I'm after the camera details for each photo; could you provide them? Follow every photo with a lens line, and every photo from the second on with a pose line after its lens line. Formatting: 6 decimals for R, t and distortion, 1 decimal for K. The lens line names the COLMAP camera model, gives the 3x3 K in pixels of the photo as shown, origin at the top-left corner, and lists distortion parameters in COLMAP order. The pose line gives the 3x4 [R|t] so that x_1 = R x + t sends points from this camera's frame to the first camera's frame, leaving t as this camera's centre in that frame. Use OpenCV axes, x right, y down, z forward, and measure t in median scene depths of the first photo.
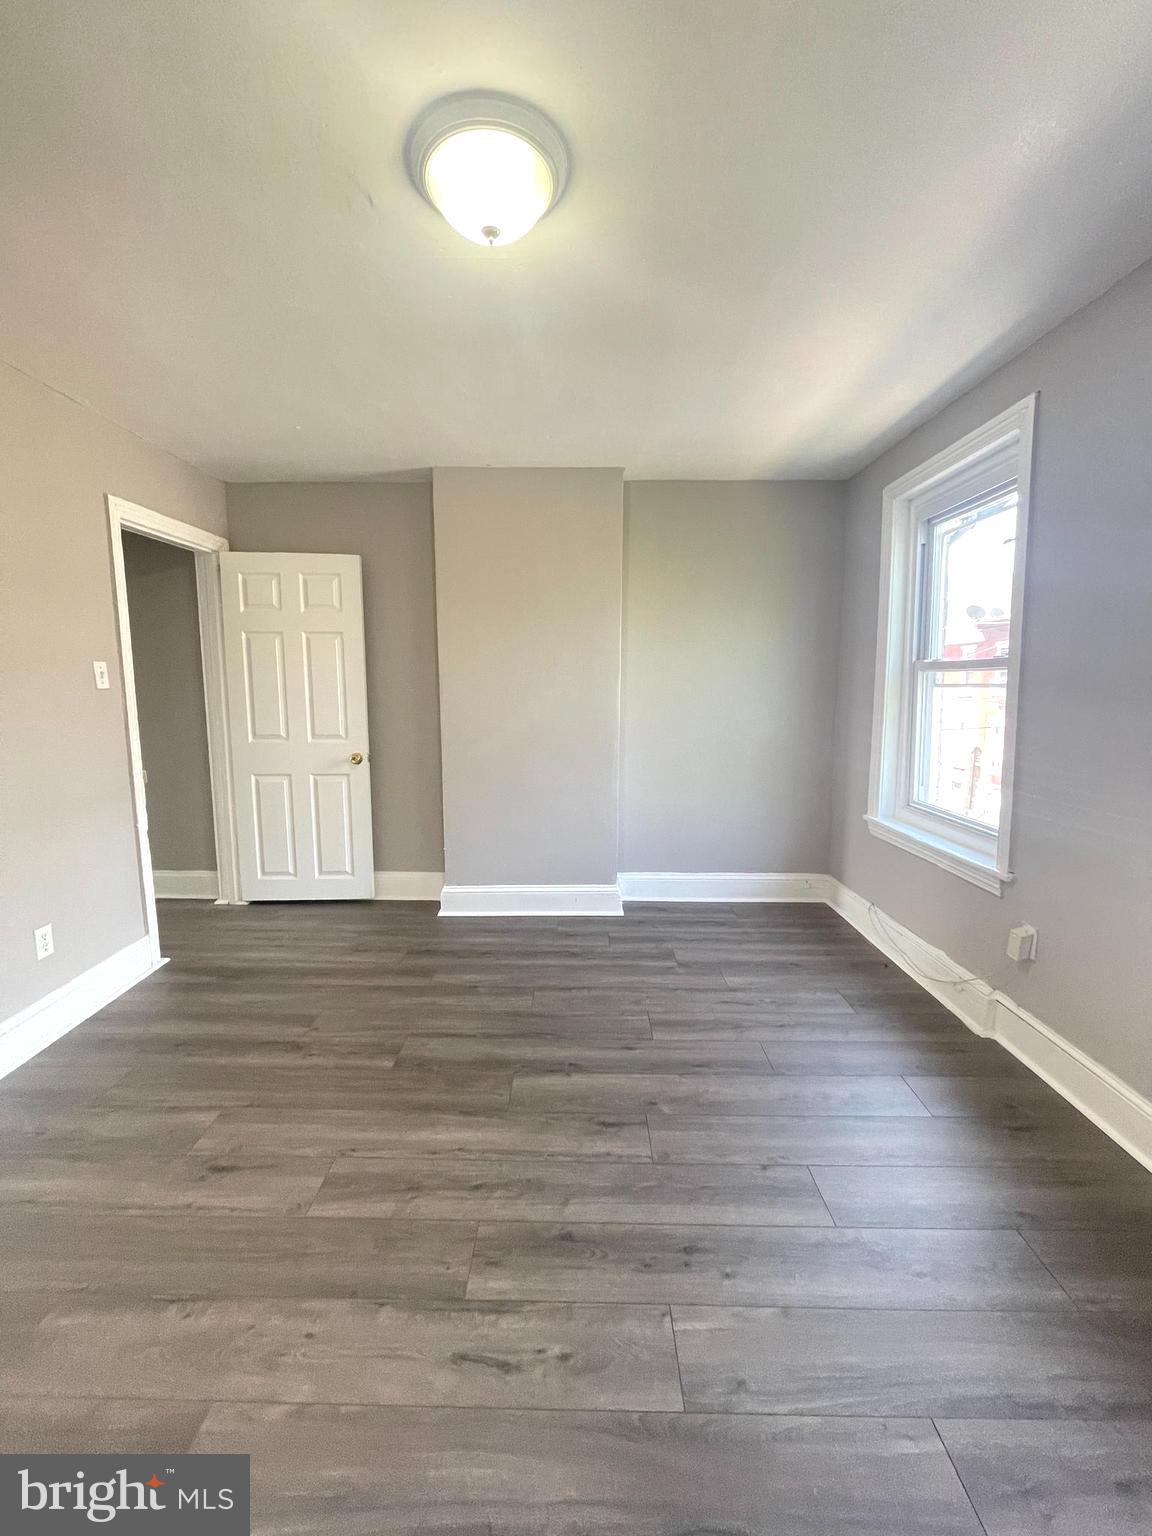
lens RADIAL K [[621.3, 0, 570.3], [0, 621.3, 763.0], [0, 0, 1]] dist [-0.001234, 0.000203]
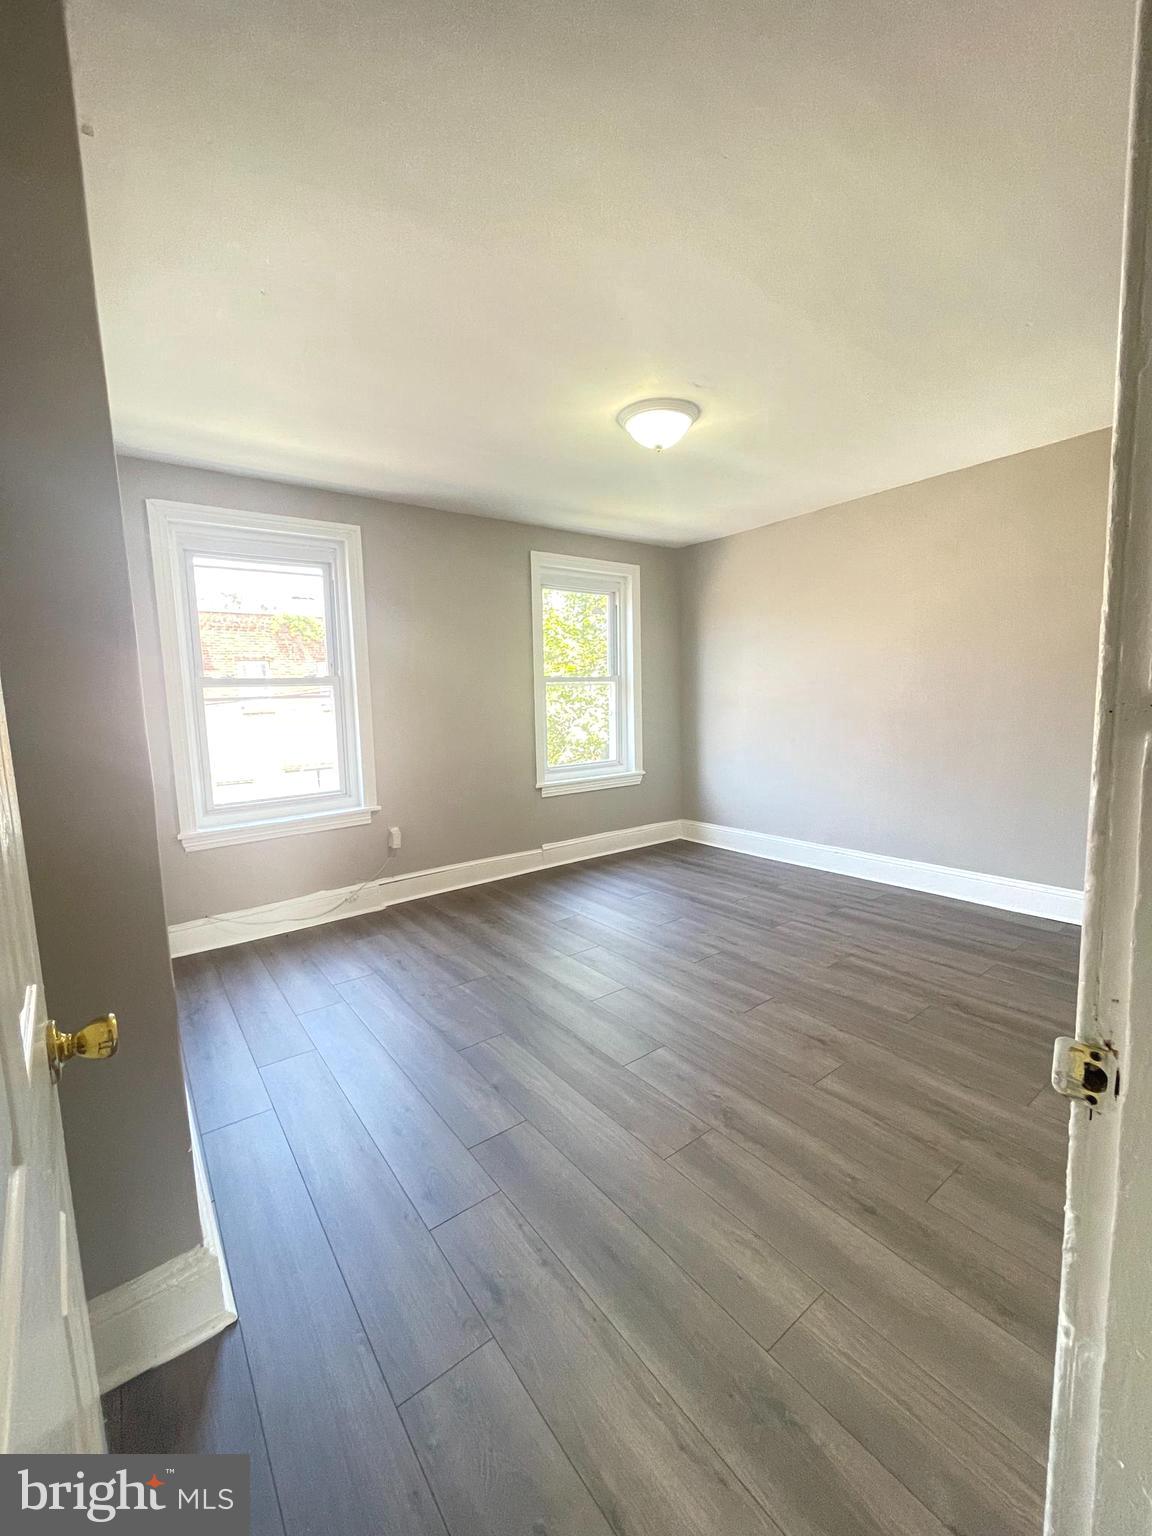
lens RADIAL K [[625.4, 0, 570.5], [0, 625.4, 773.6], [0, 0, 1]] dist [0.009206, 0.000025]
pose [[-0.617683, -0.075973, 0.782749, -0.906384], [0.132830, 0.970944, 0.199058, -0.167874], [-0.775128, 0.226927, -0.589644, 1.514768]]
